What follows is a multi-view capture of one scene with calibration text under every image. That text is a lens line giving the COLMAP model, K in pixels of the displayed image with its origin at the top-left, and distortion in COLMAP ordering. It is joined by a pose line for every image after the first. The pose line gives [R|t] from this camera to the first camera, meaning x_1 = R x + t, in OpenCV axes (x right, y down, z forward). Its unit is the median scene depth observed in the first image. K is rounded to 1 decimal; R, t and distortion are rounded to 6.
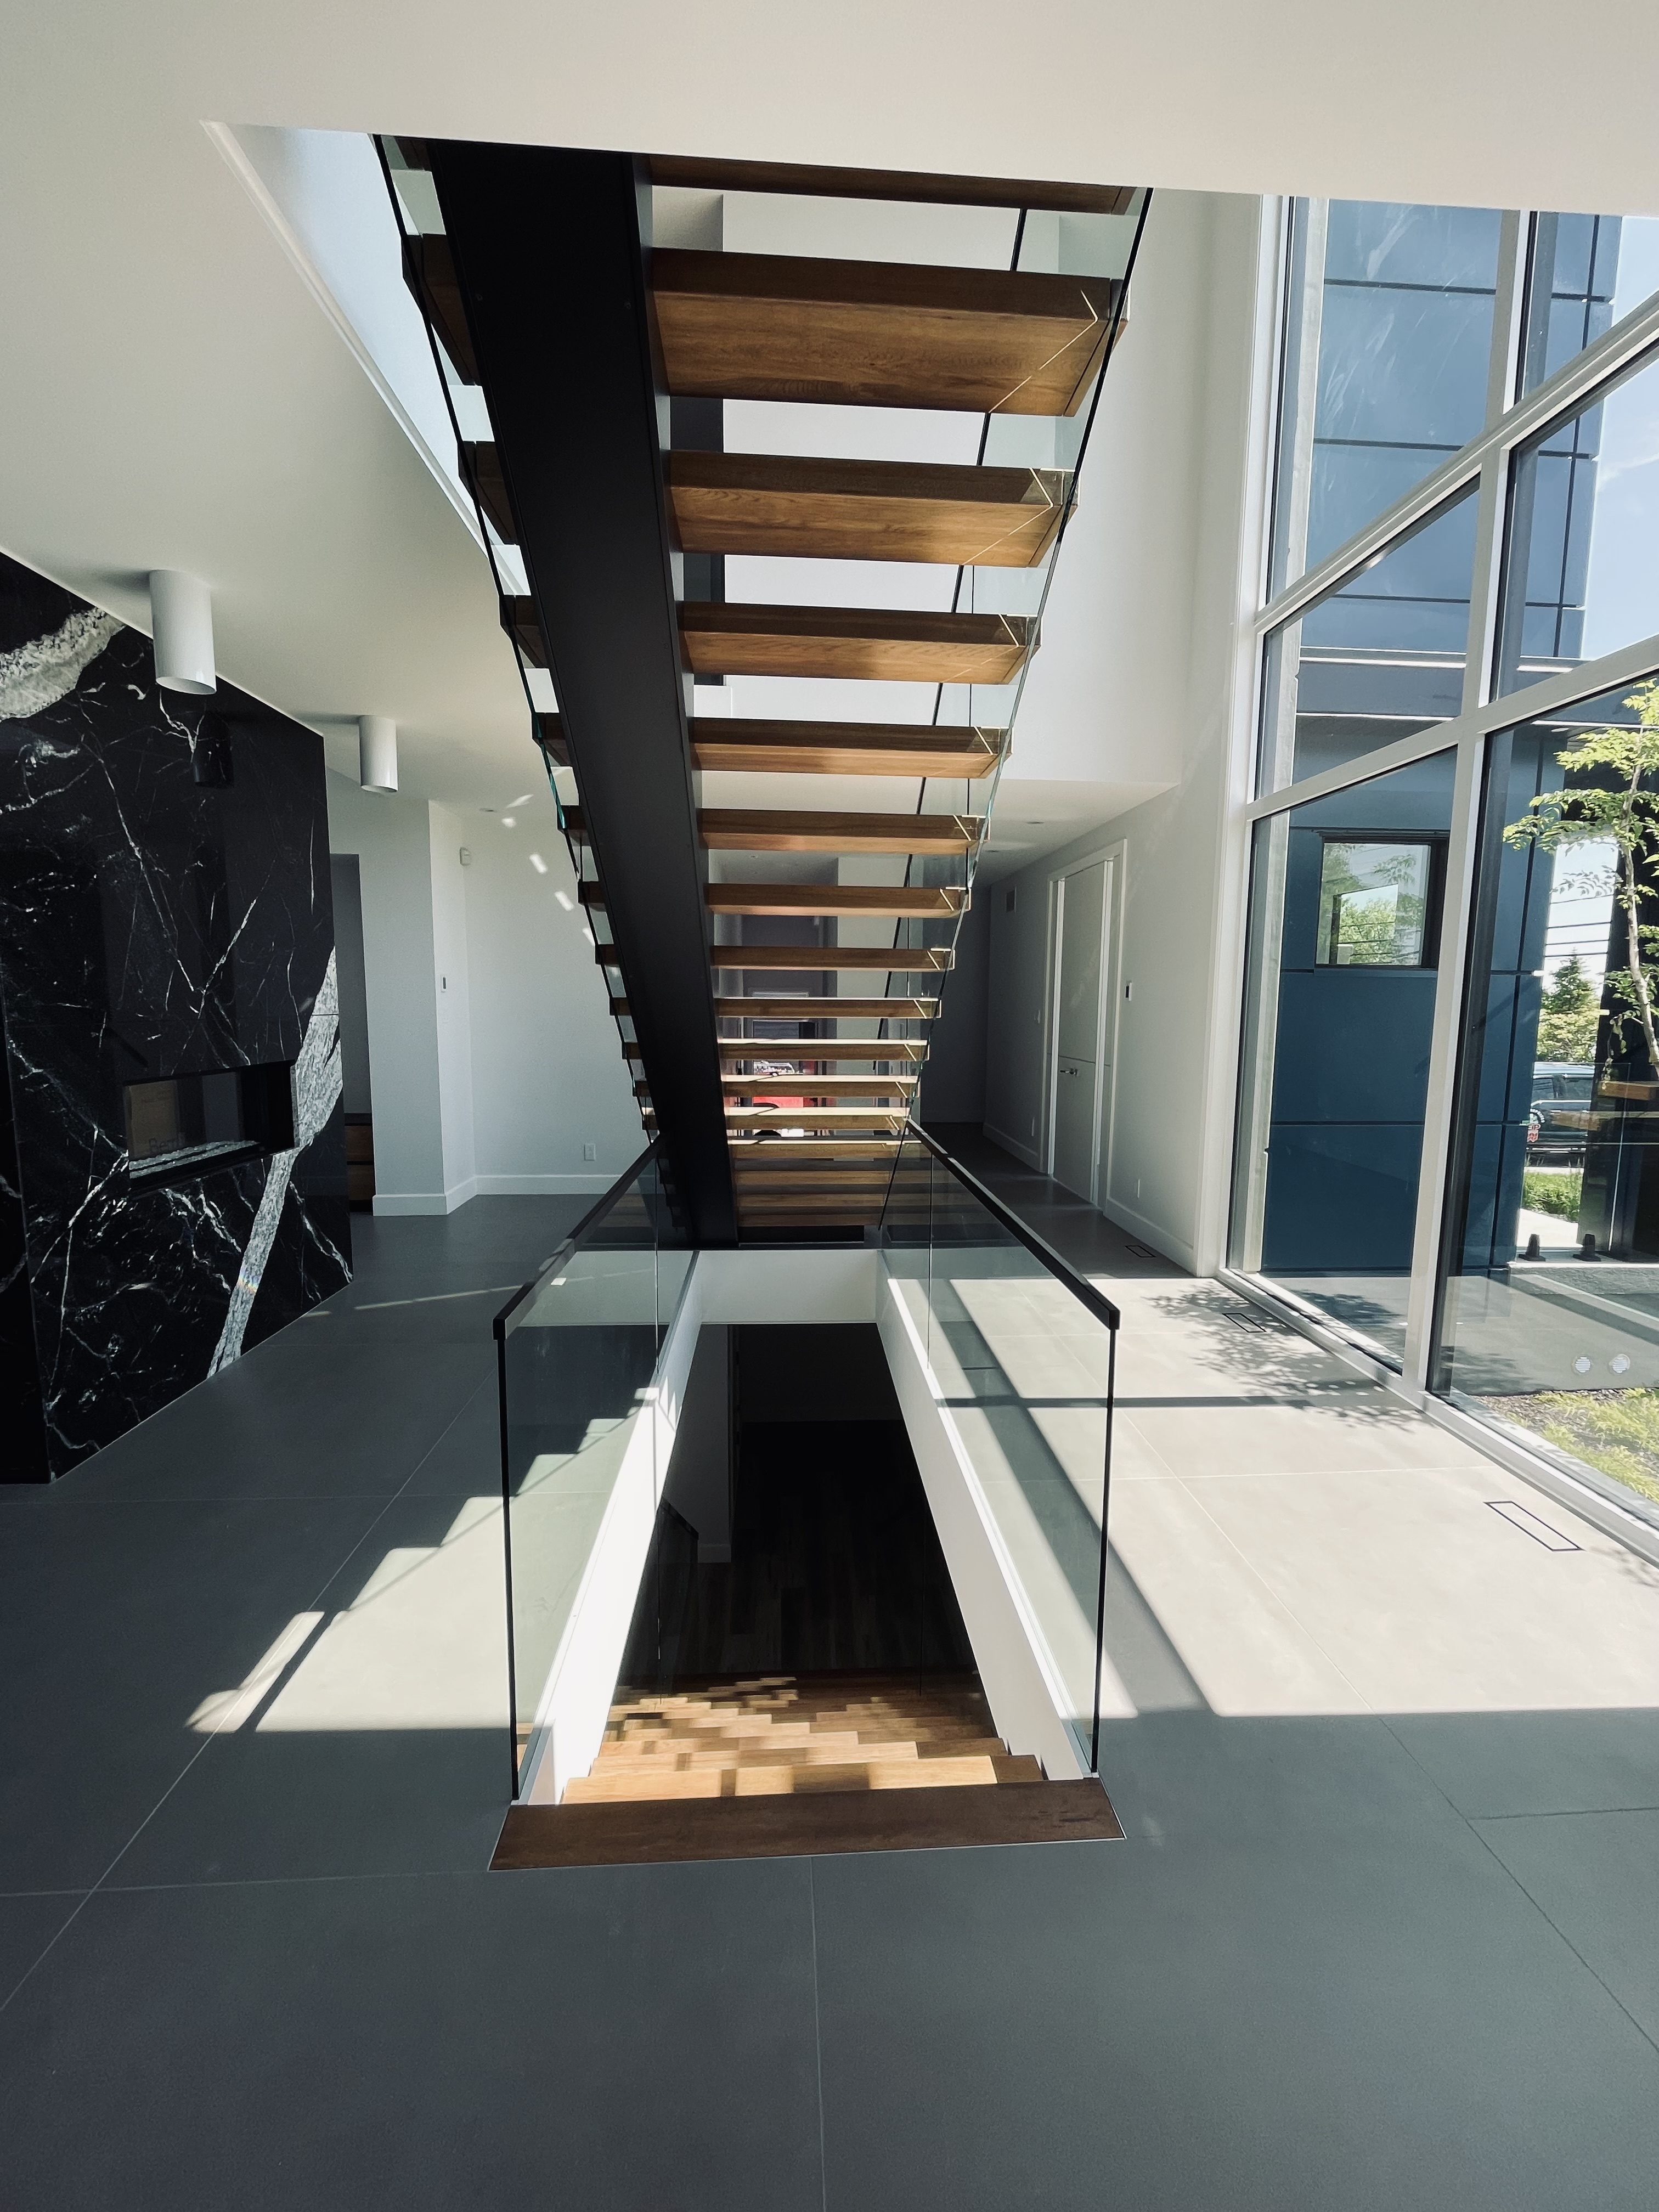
lens RADIAL K [[902.9, 0, 840.9], [0, 902.9, 1108.4], [0, 0, 1]] dist [0.000700, 0.000040]
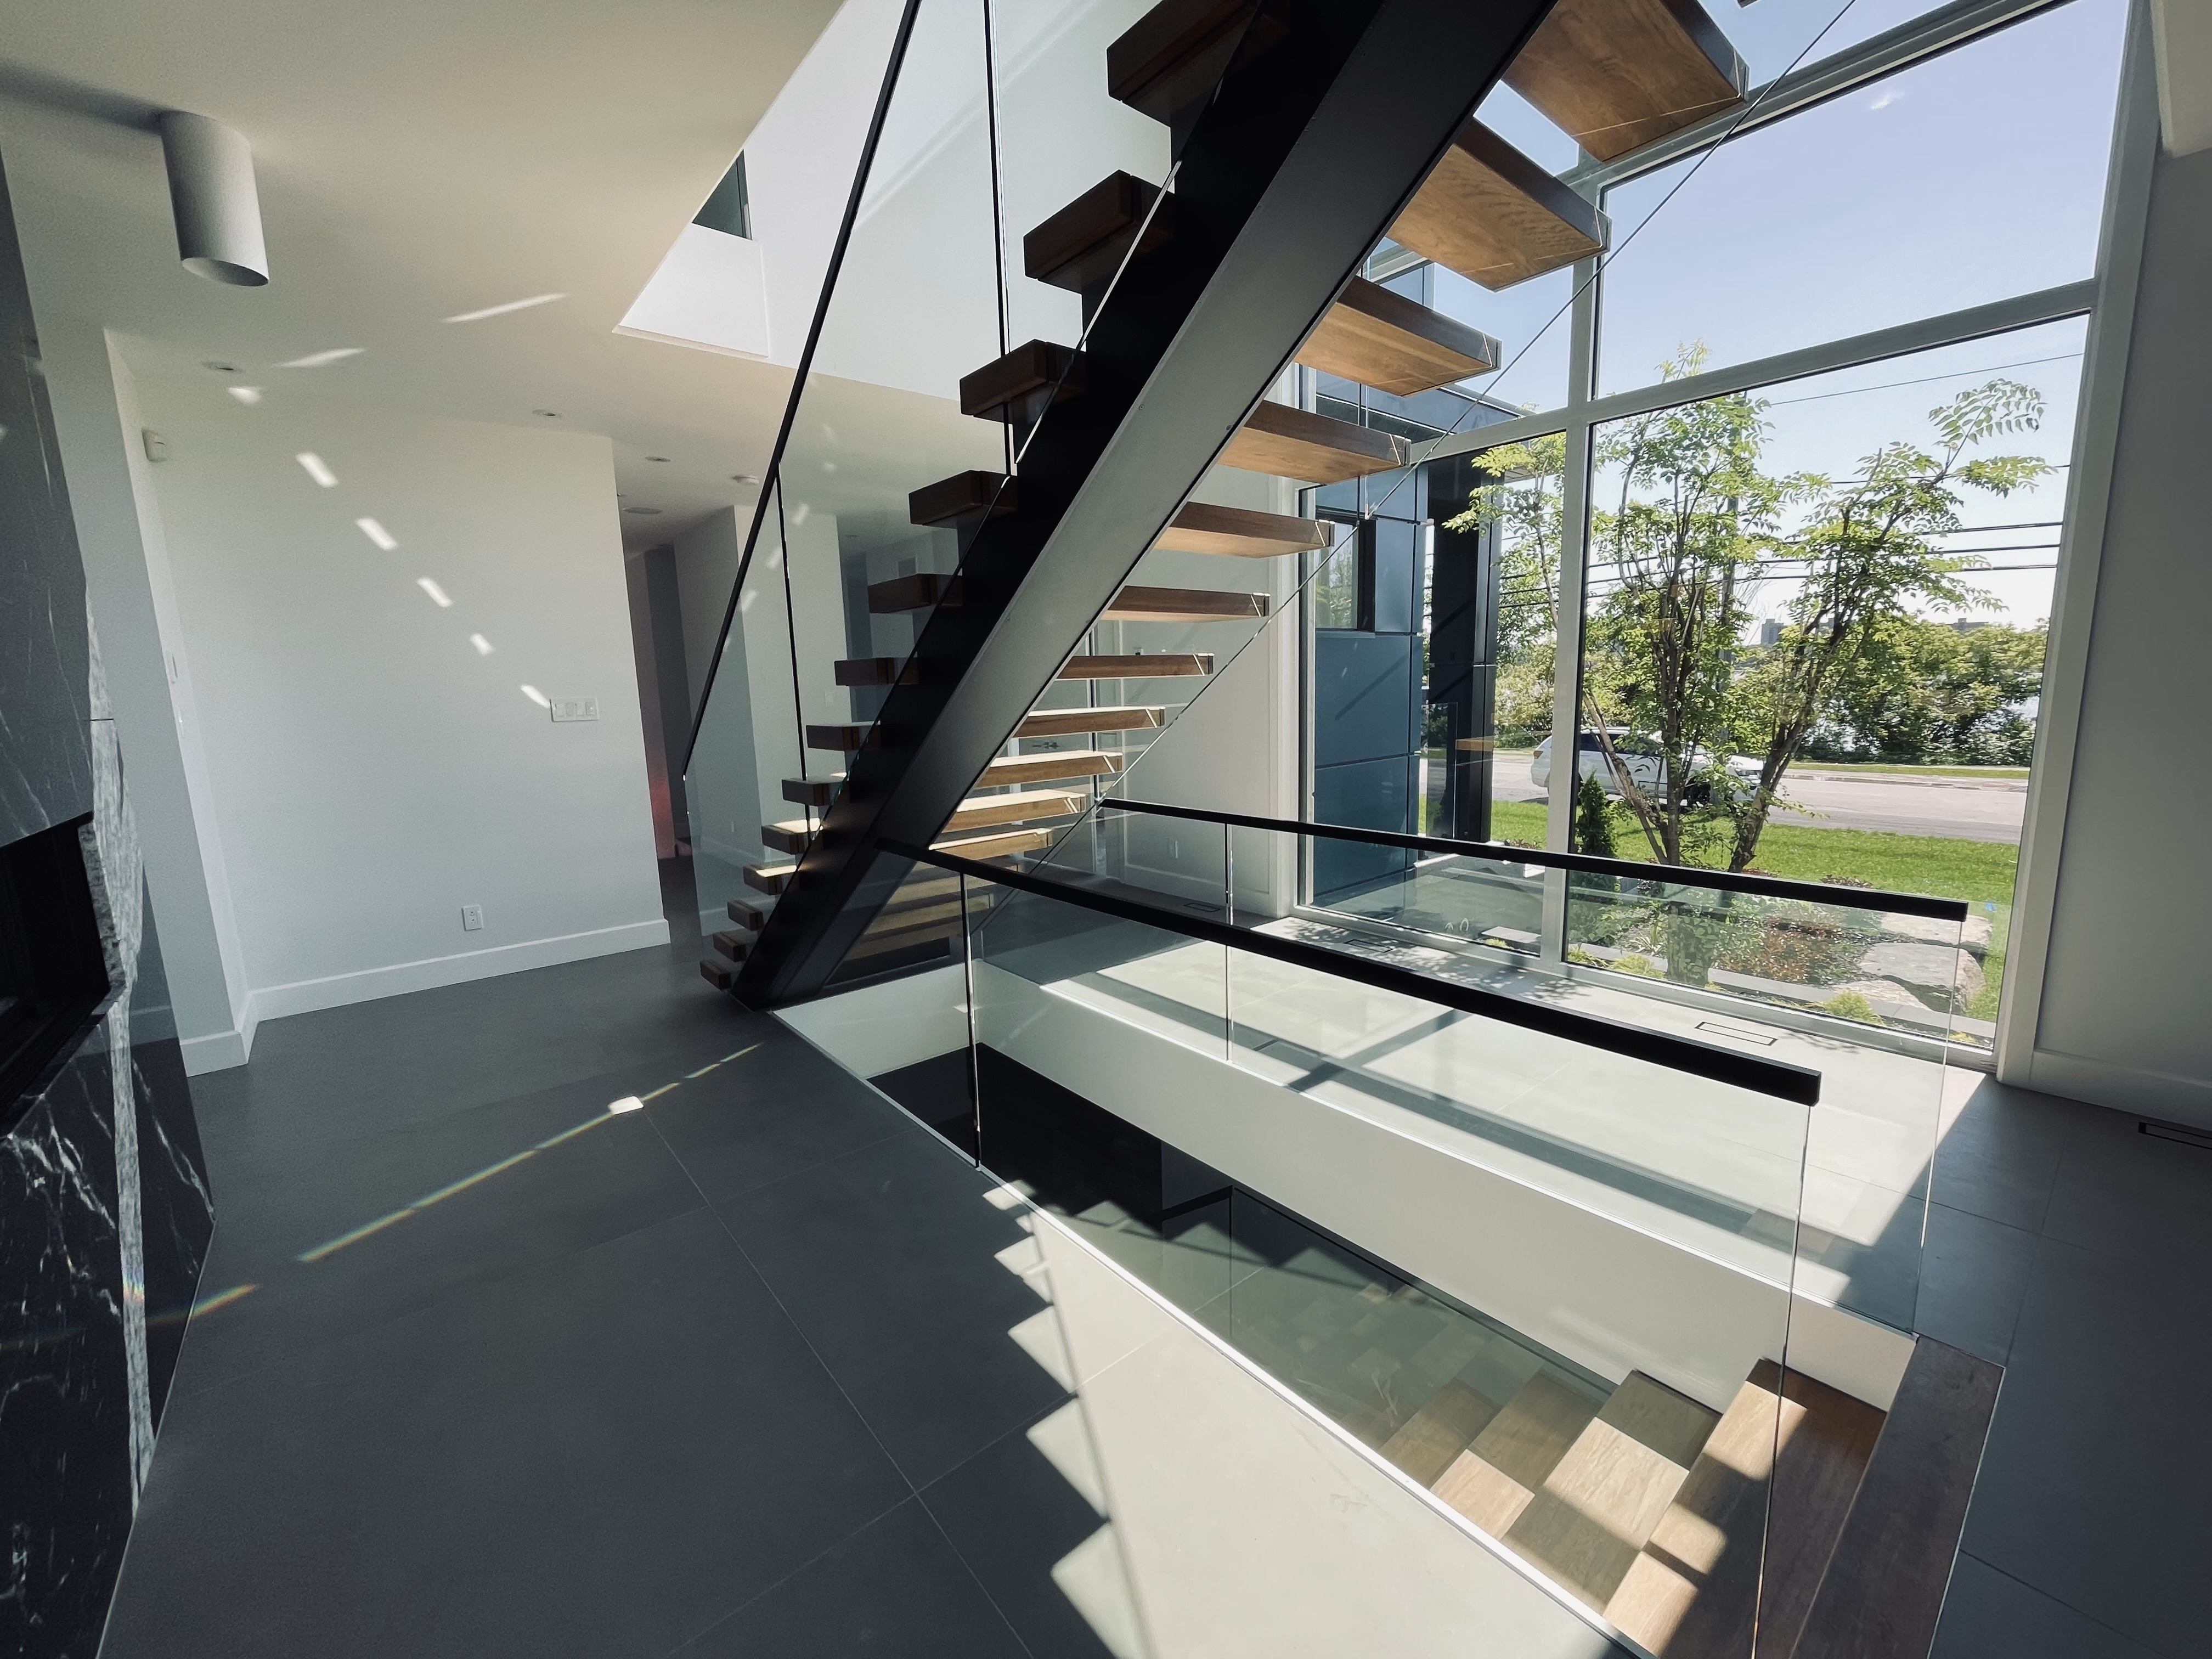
lens RADIAL K [[902.9, 0, 1109.3], [0, 902.9, 826.2], [0, 0, 1]] dist [0.000700, 0.000040]
pose [[0.805772, -0.128399, 0.578139, -0.488161], [0.109971, 0.991676, 0.066972, -0.020829], [-0.581926, 0.009614, 0.813185, 0.318194]]
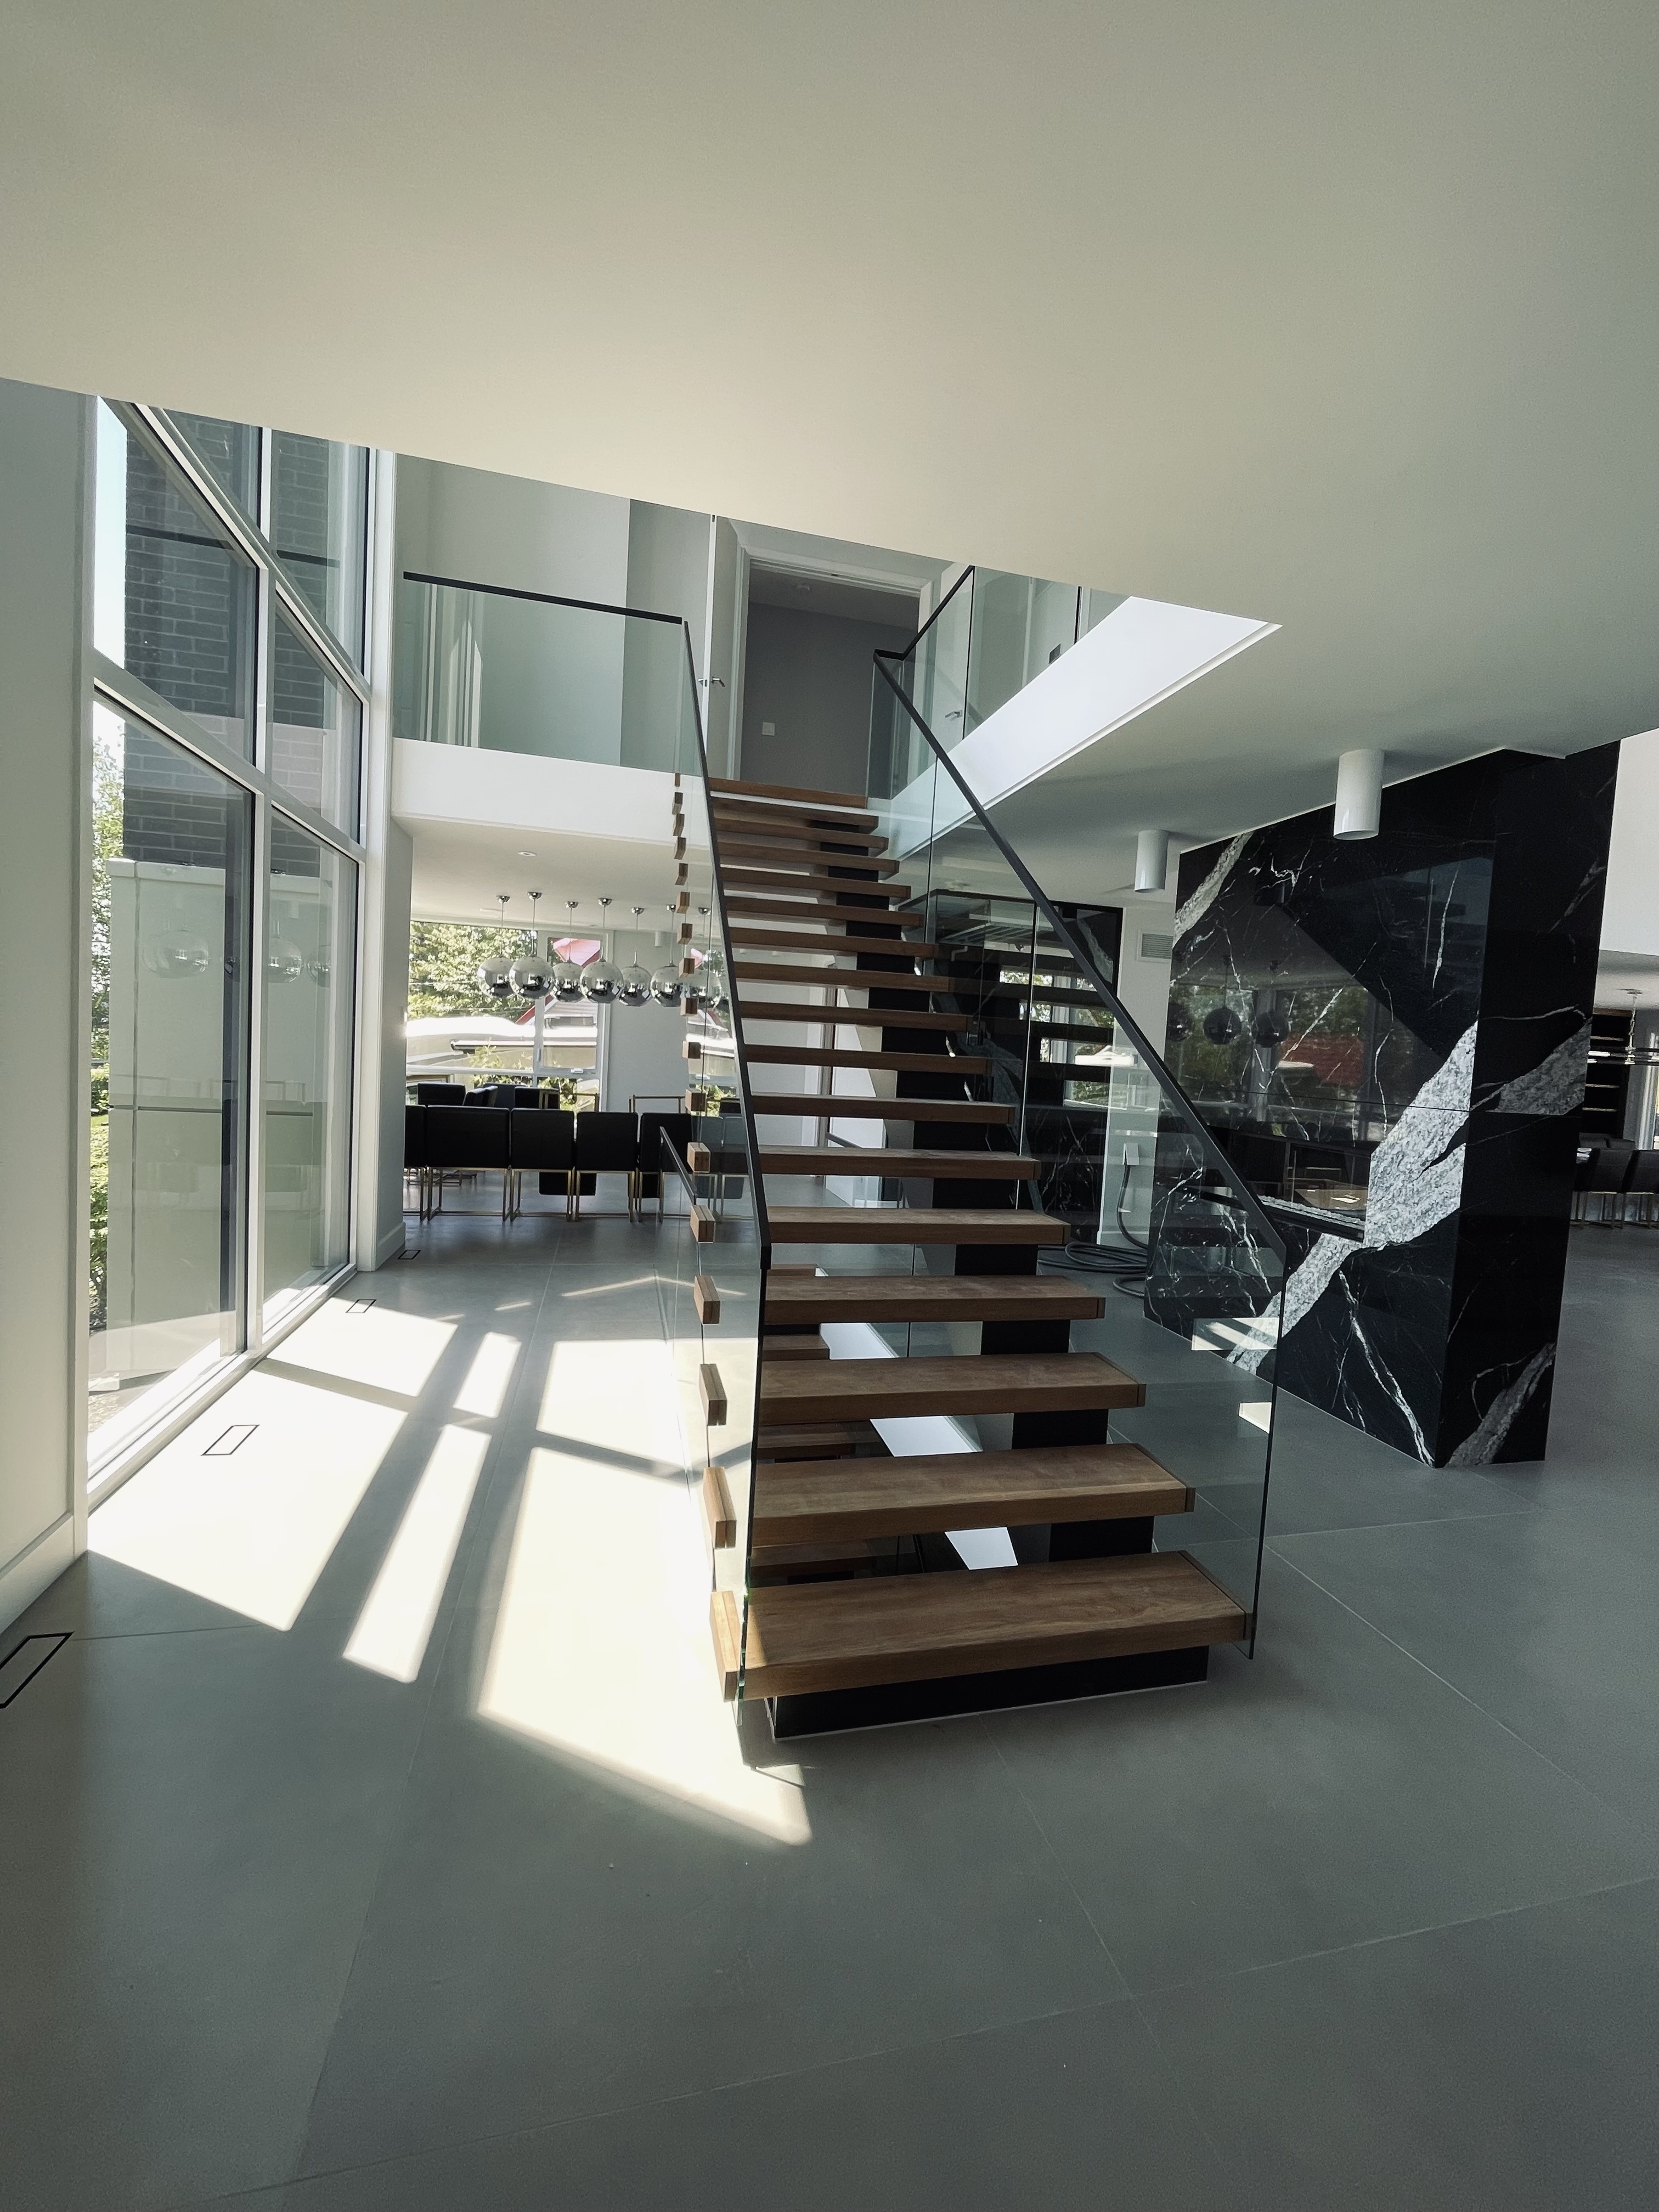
lens RADIAL K [[902.9, 0, 827.6], [0, 902.9, 1107.0], [0, 0, 1]] dist [0.000700, 0.000040]
pose [[-0.985113, -0.057550, -0.161990, 0.105448], [-0.086208, 0.980630, 0.175877, -0.232107], [0.148730, 0.187223, -0.970993, 1.987510]]
